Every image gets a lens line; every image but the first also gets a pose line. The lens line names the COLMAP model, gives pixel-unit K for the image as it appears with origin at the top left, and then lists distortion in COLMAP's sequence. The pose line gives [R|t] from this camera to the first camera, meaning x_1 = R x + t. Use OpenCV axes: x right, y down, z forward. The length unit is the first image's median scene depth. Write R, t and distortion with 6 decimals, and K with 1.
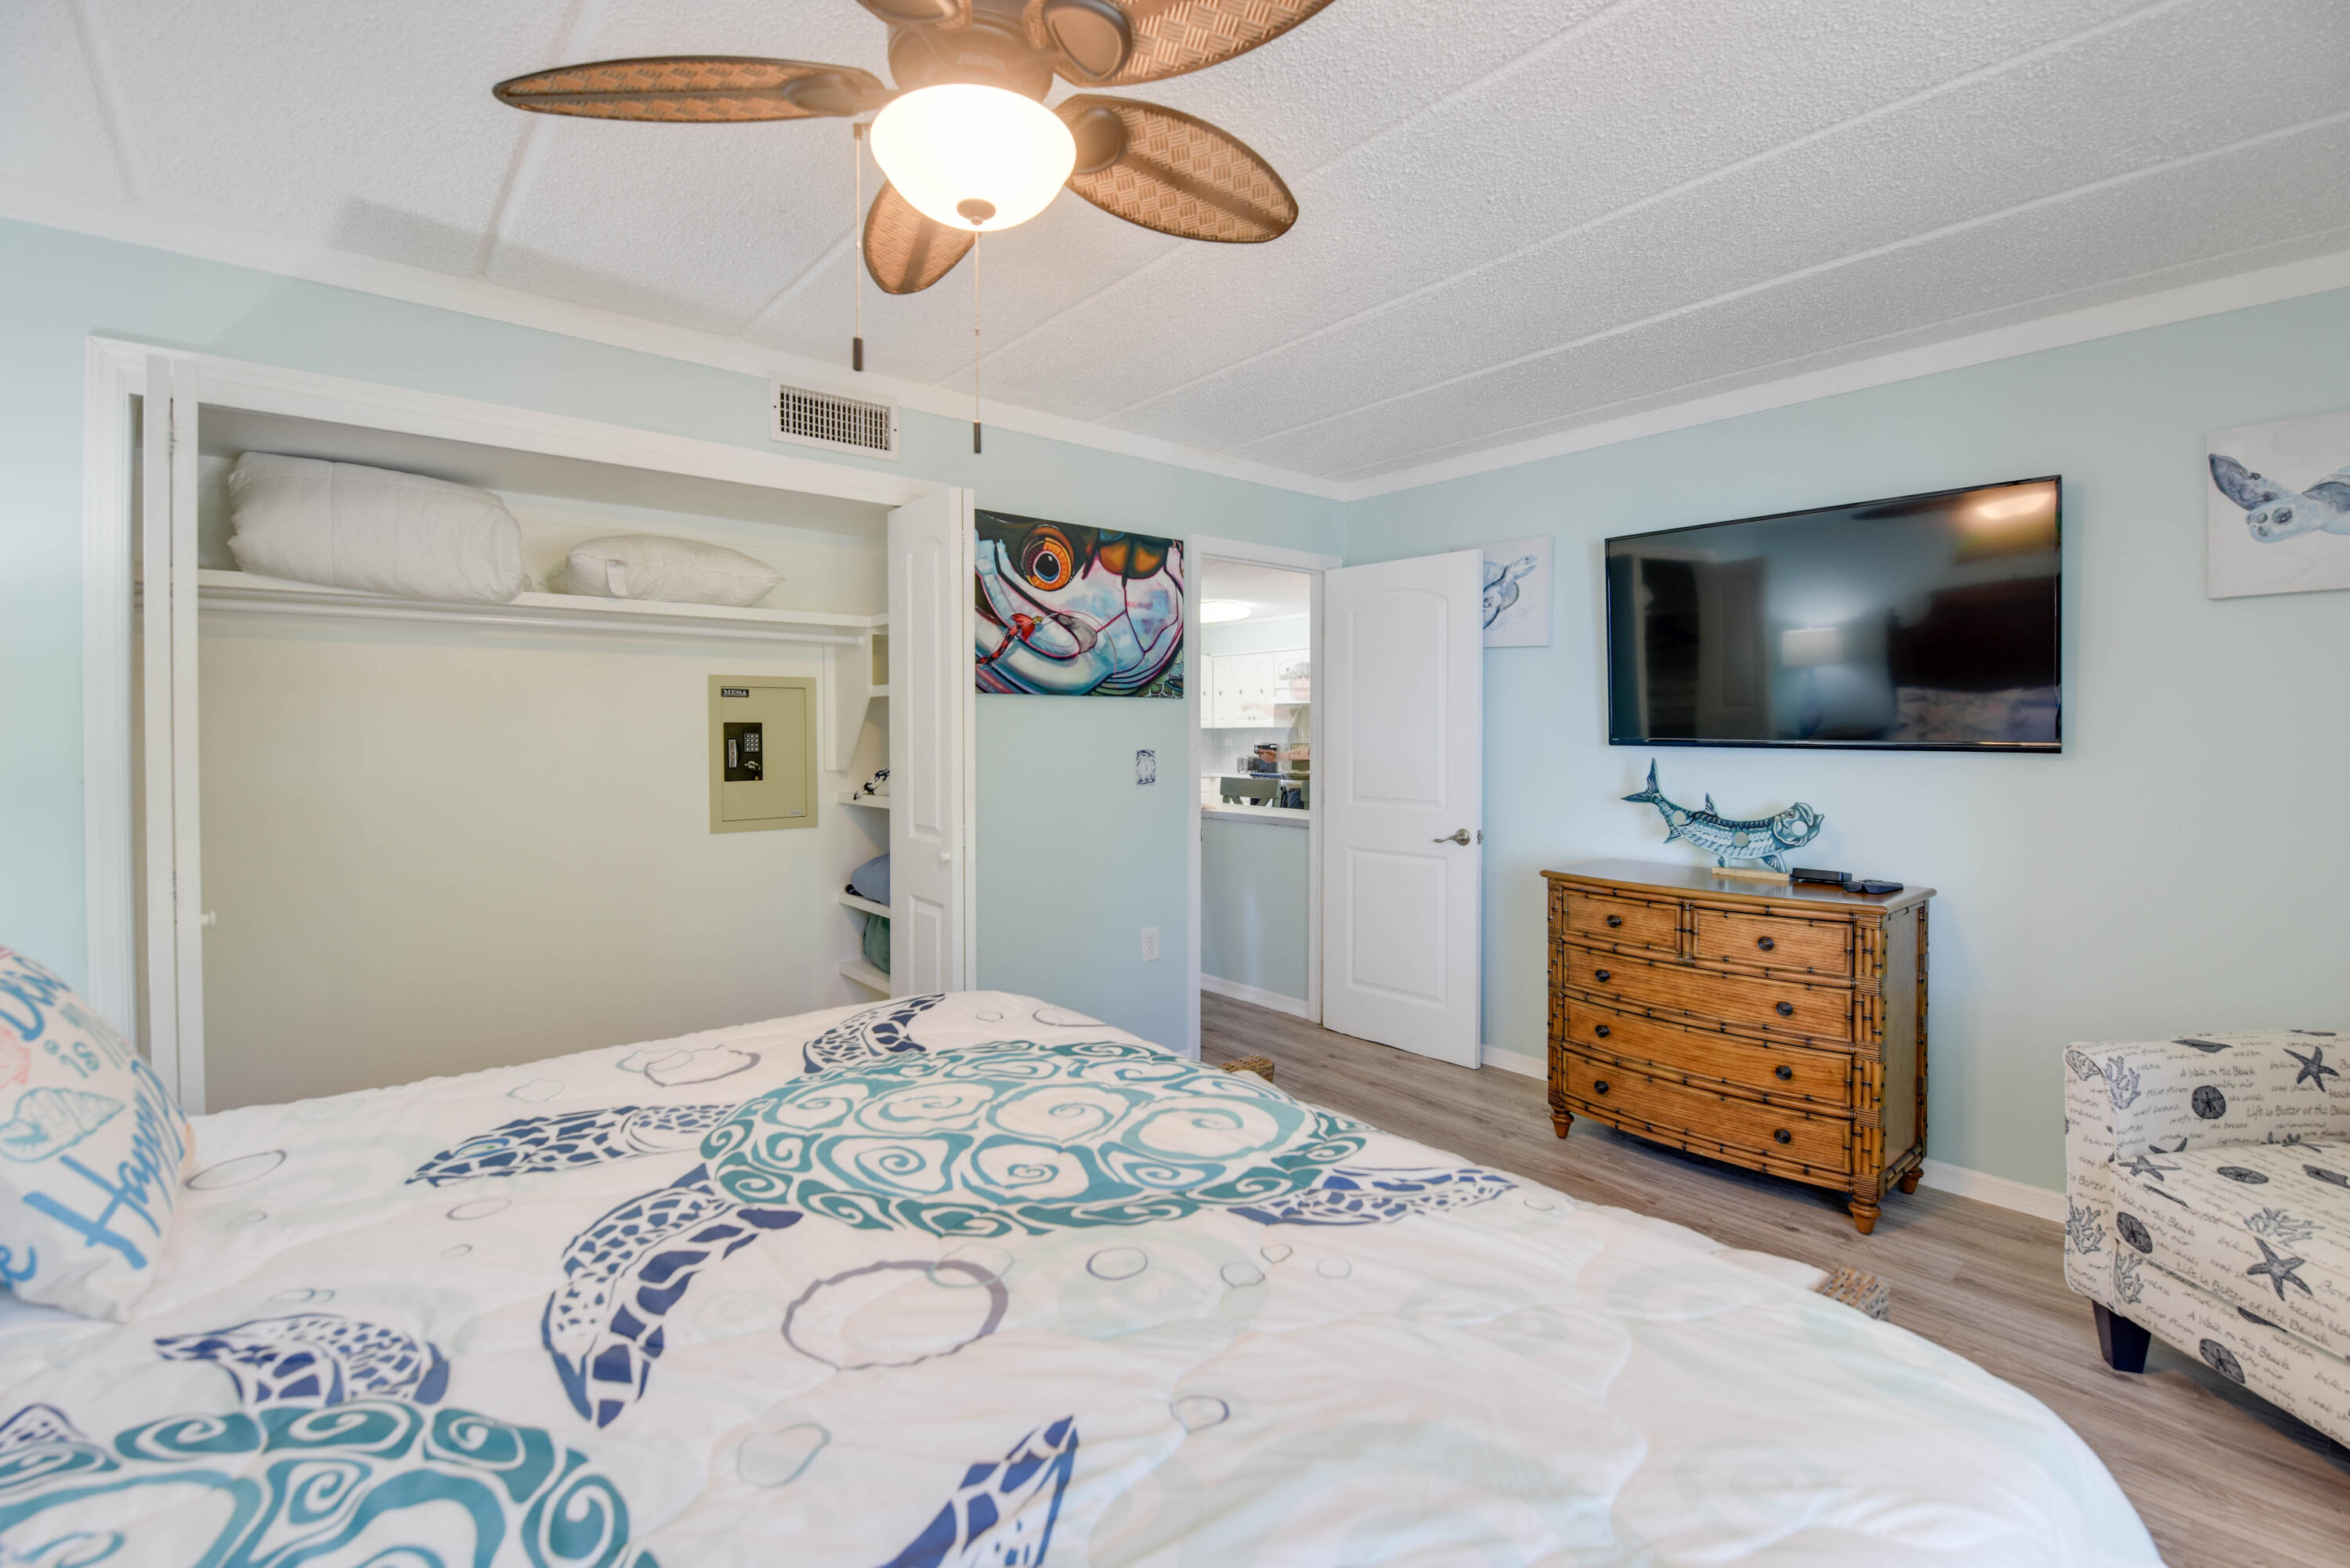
lens RADIAL K [[1024.0, 0, 1184.1], [0, 1024.0, 748.7], [0, 0, 1]] dist [-0.013601, -0.000665]
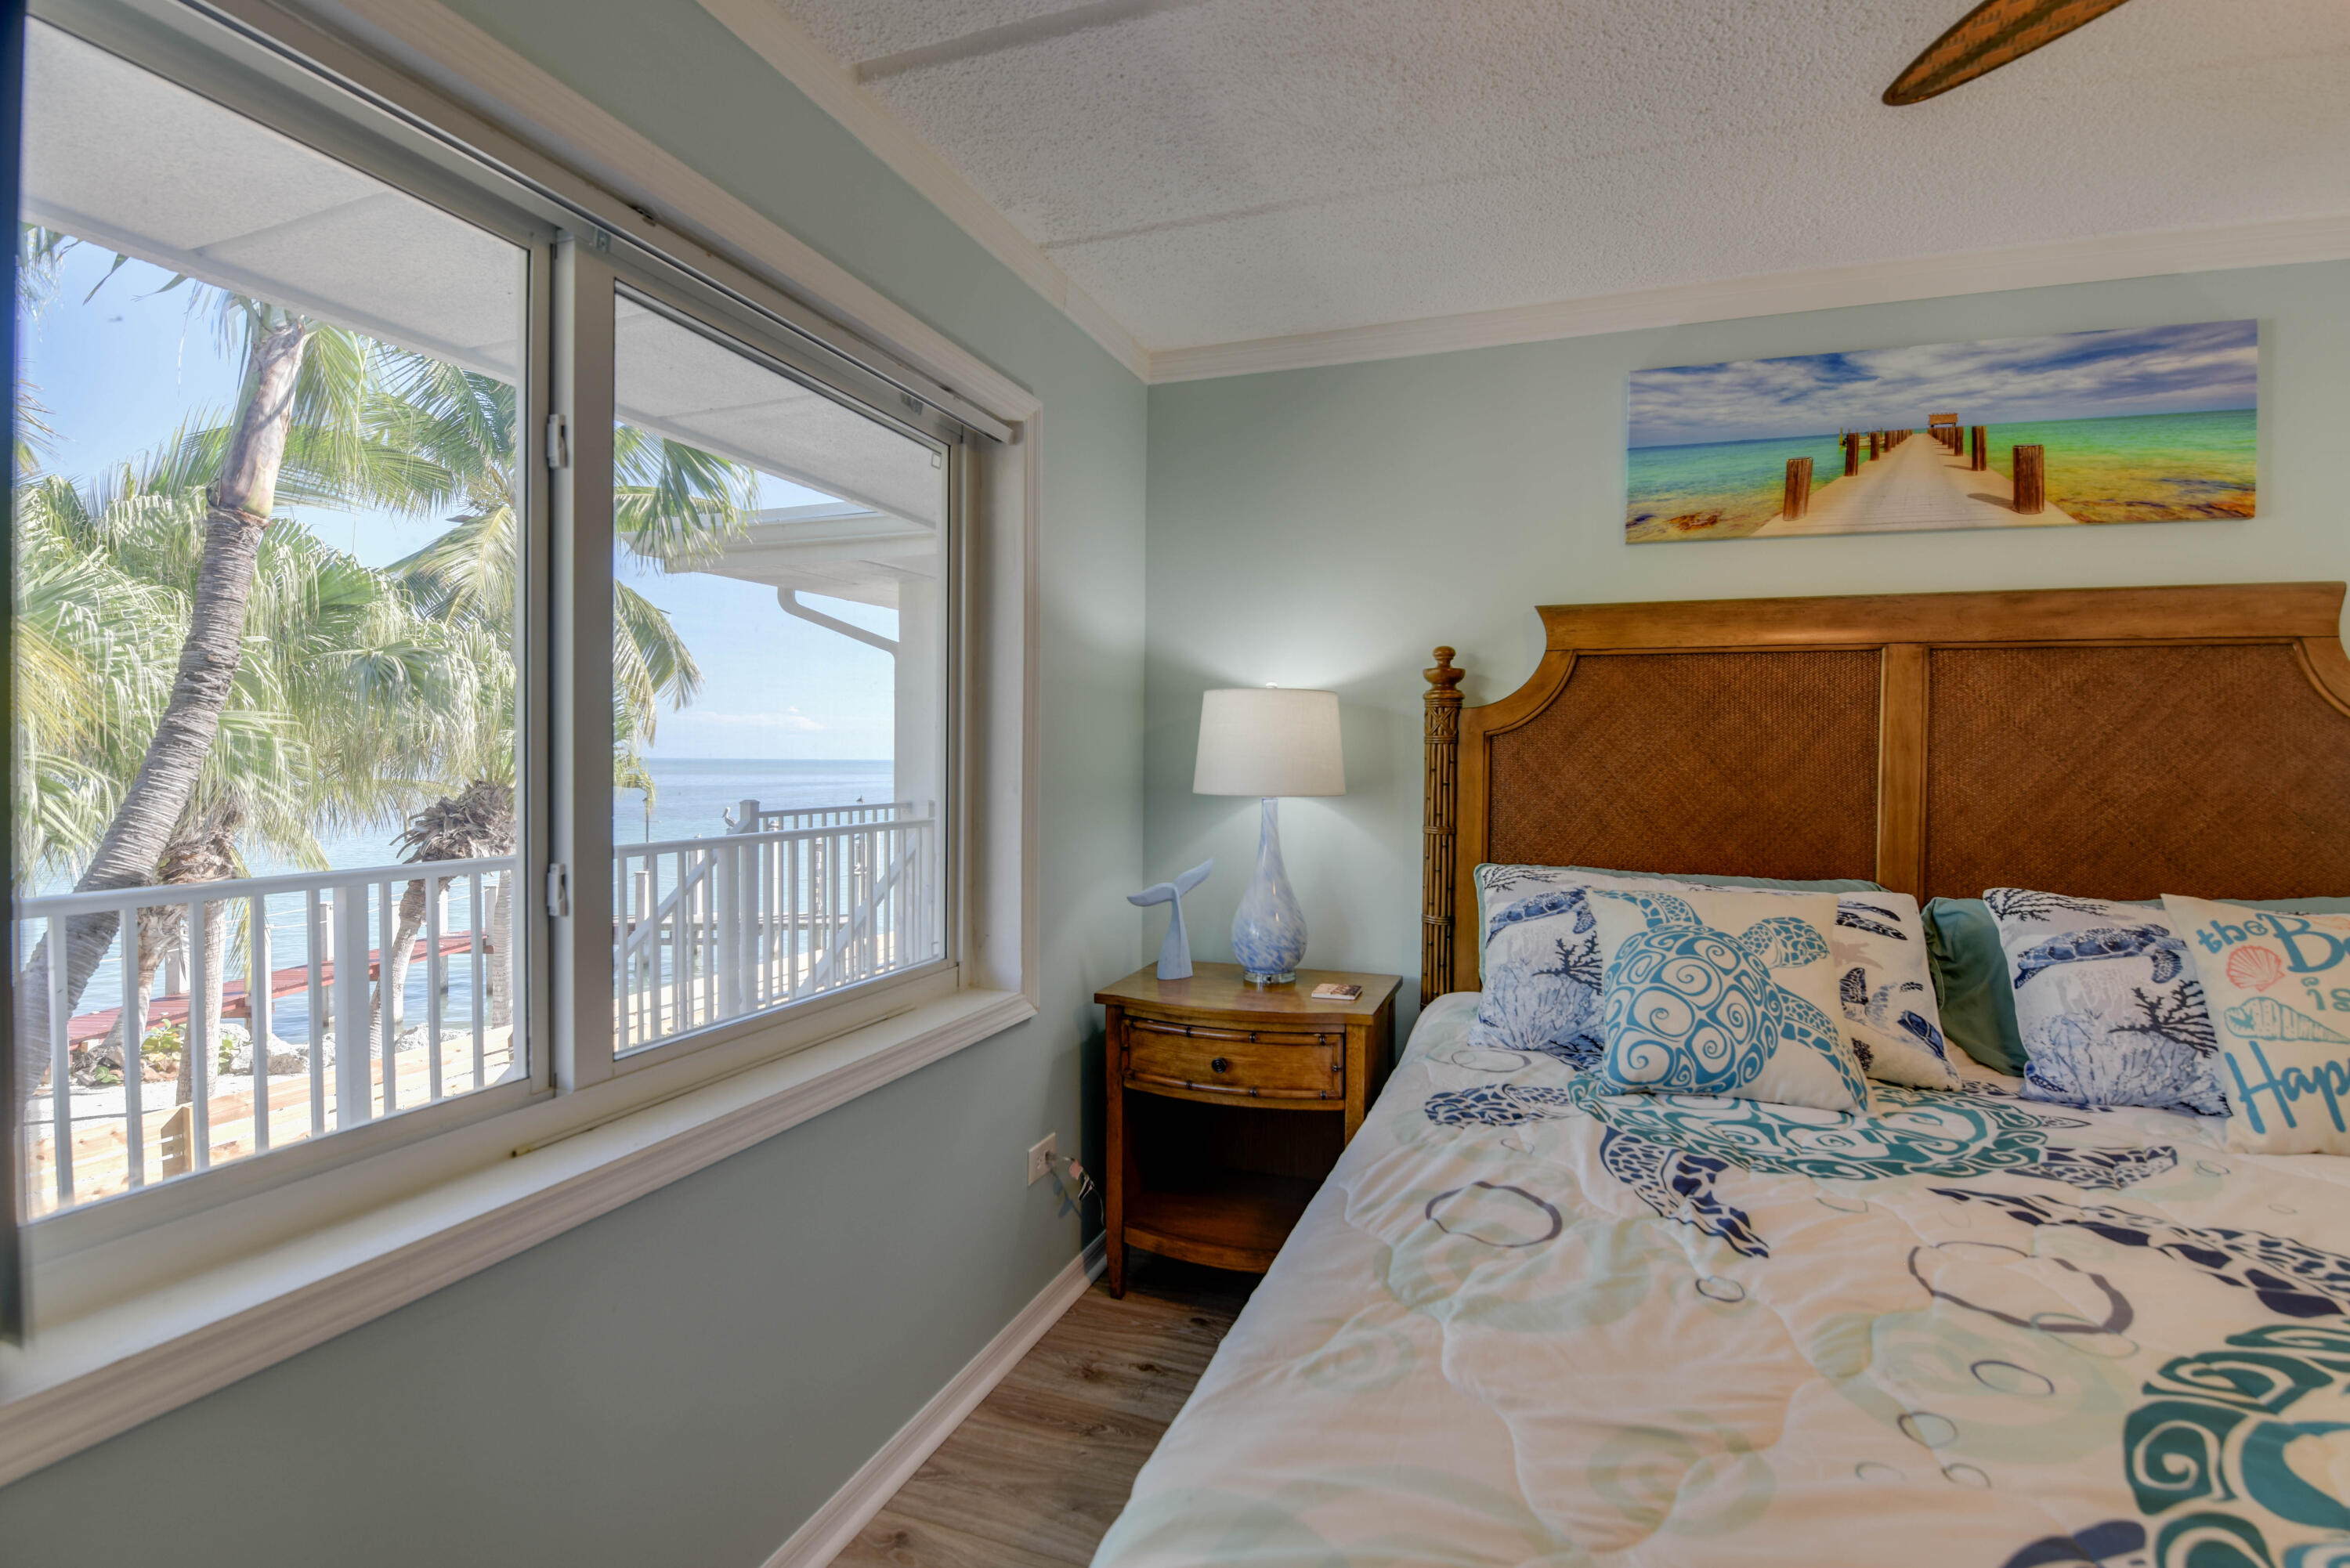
lens RADIAL K [[1031.8, 0, 1235.3], [0, 1031.8, 775.3], [0, 0, 1]] dist [-0.011430, -0.000642]
pose [[-0.858846, 0.001644, -0.512231, 1.018851], [-0.014702, 0.999504, 0.027857, -0.027127], [0.512023, 0.031455, -0.858396, 1.493722]]
